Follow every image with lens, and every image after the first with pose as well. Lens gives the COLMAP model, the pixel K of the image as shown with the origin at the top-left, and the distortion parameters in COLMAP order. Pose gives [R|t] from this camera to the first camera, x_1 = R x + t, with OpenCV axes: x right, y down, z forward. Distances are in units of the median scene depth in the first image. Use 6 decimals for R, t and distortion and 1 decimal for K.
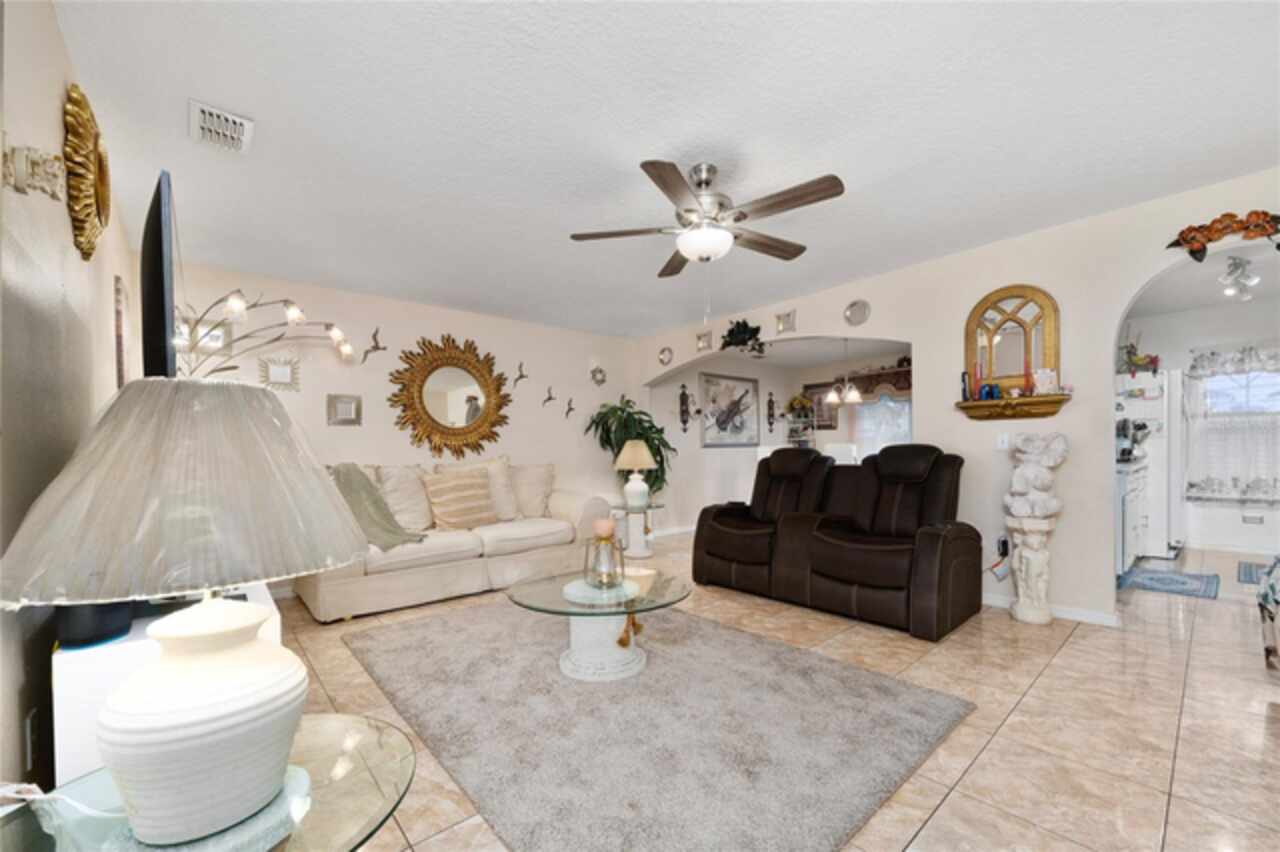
lens RADIAL K [[502.5, 0, 640.0], [0, 502.5, 460.9], [0, 0, 1]] dist [-0.001170, -0.000172]
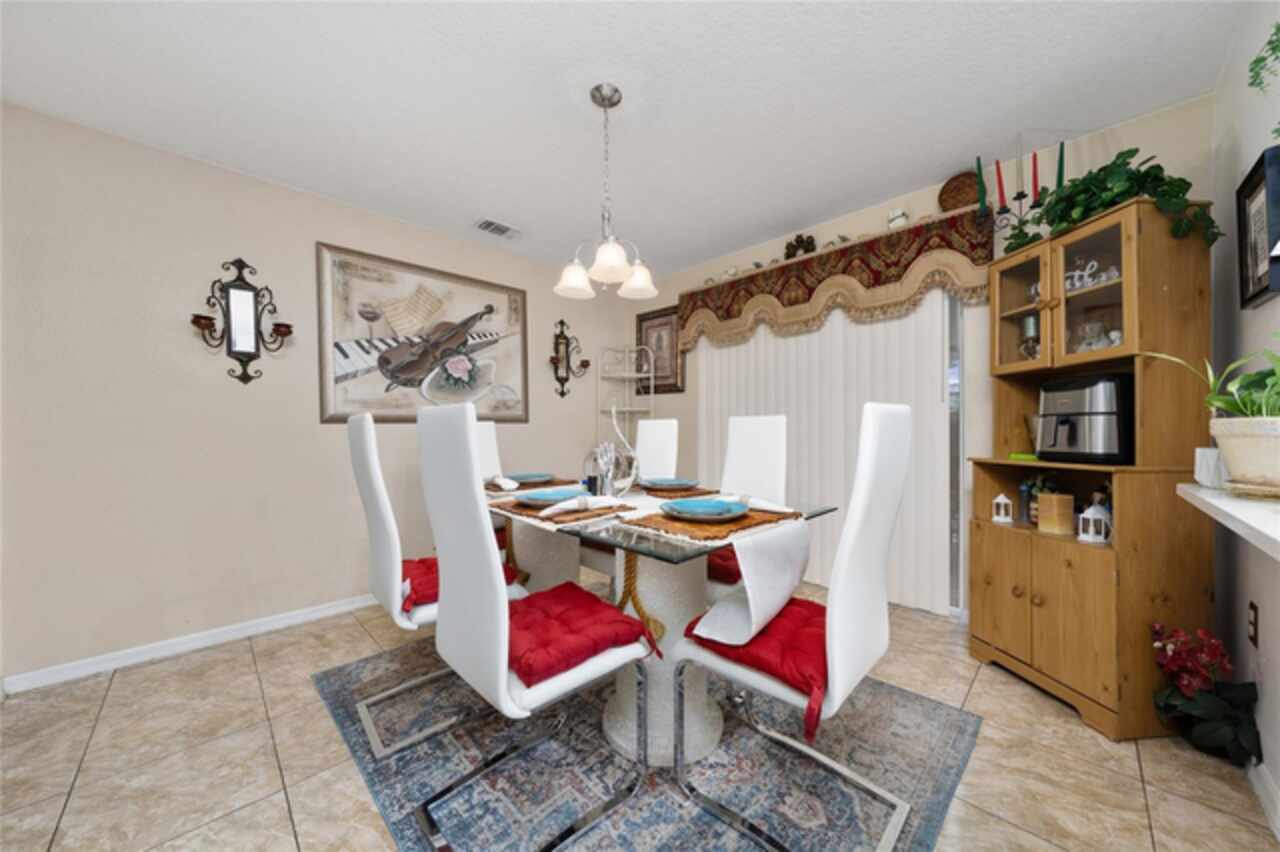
lens RADIAL K [[443.4, 0, 645.6], [0, 443.4, 436.7], [0, 0, 1]] dist [0.000303, -0.000028]
pose [[0.997640, 0.007589, 0.068238, 0.358156], [-0.007286, 0.999962, -0.004690, -0.014532], [-0.068271, 0.004182, 0.997658, 0.599842]]
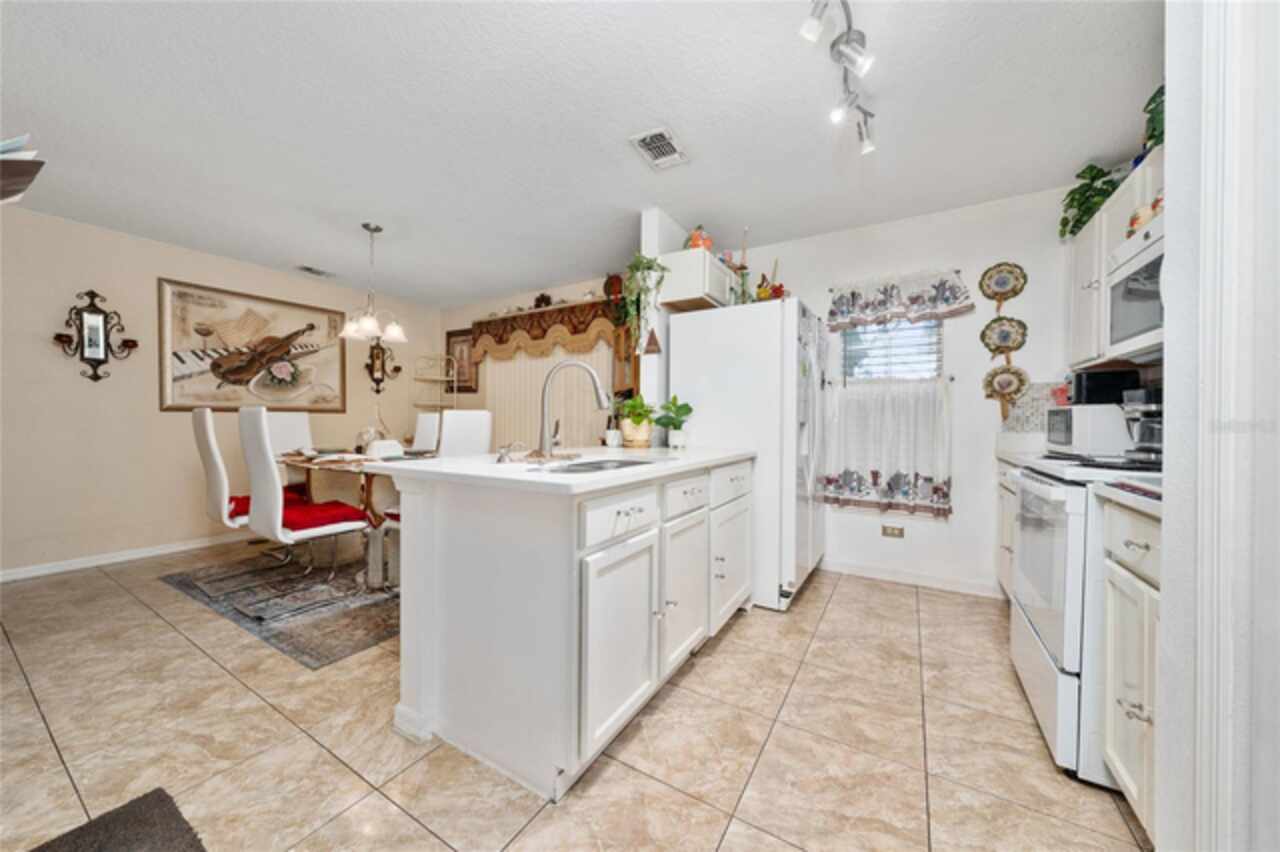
lens RADIAL K [[445.5, 0, 640.0], [0, 445.5, 426.0], [0, 0, 1]] dist [-0.000688, 0.000123]
pose [[0.953465, 0.019337, 0.300884, 0.476164], [-0.016864, 0.999799, -0.010812, -0.012679], [-0.301033, 0.005235, 0.953599, 0.350892]]
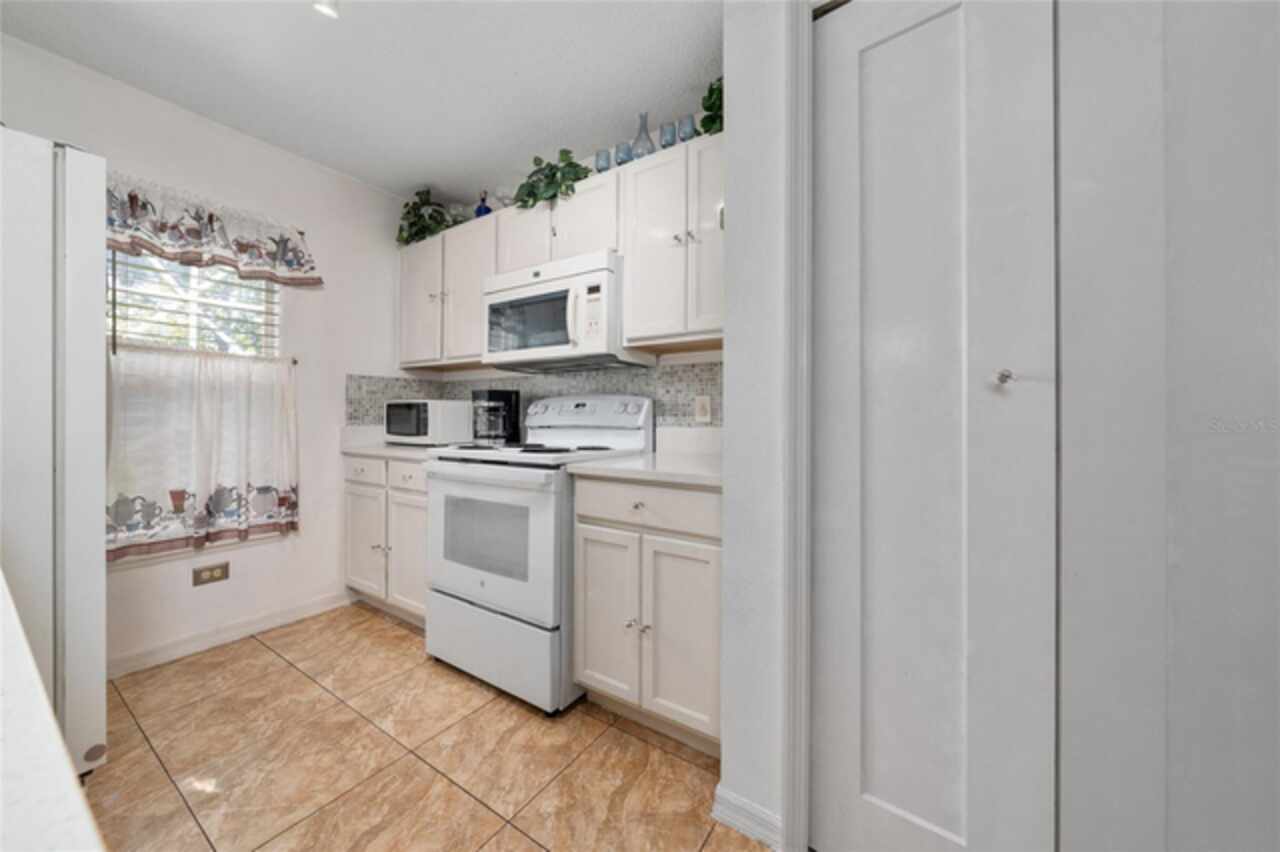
lens RADIAL K [[450.6, 0, 639.6], [0, 450.6, 419.3], [0, 0, 1]] dist [-0.000561, -0.000077]
pose [[-0.259151, 0.012491, 0.965756, 0.477976], [0.013774, 0.999862, -0.009236, -0.015210], [-0.965739, 0.010909, -0.259287, 0.489835]]
